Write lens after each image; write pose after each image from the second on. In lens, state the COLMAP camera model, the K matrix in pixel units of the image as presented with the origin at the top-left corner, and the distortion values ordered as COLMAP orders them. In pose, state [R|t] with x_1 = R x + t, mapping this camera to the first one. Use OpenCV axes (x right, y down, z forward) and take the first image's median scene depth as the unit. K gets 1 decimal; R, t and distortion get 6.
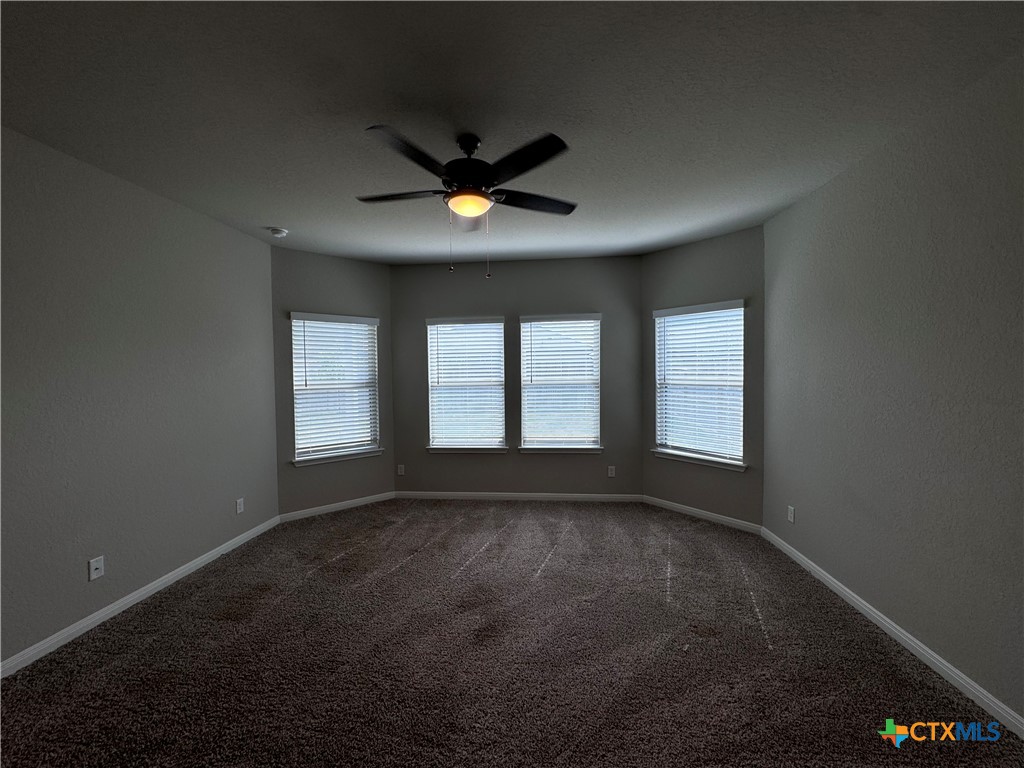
lens RADIAL K [[410.1, 0, 509.6], [0, 410.1, 385.2], [0, 0, 1]] dist [0.000457, -0.000438]
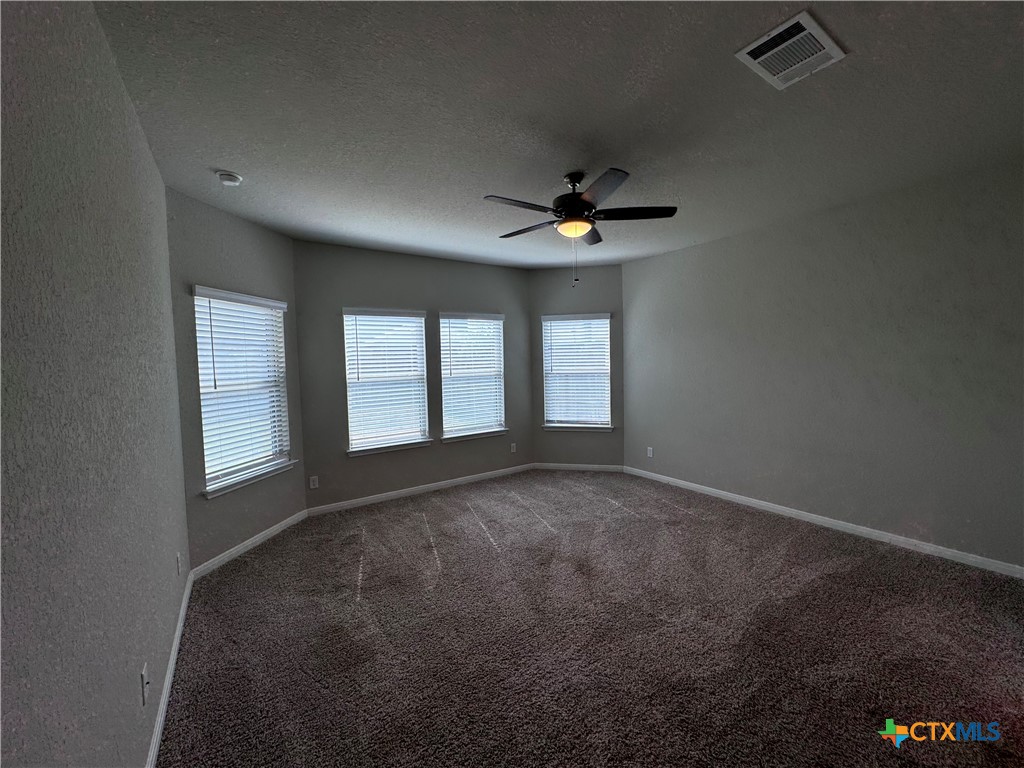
lens RADIAL K [[410.1, 0, 513.1], [0, 410.1, 383.0], [0, 0, 1]] dist [0.000457, -0.000438]
pose [[0.768188, -0.039508, 0.639005, -0.528270], [0.038902, 0.999130, 0.015007, 0.003160], [-0.639042, 0.013330, 0.769056, 0.085981]]
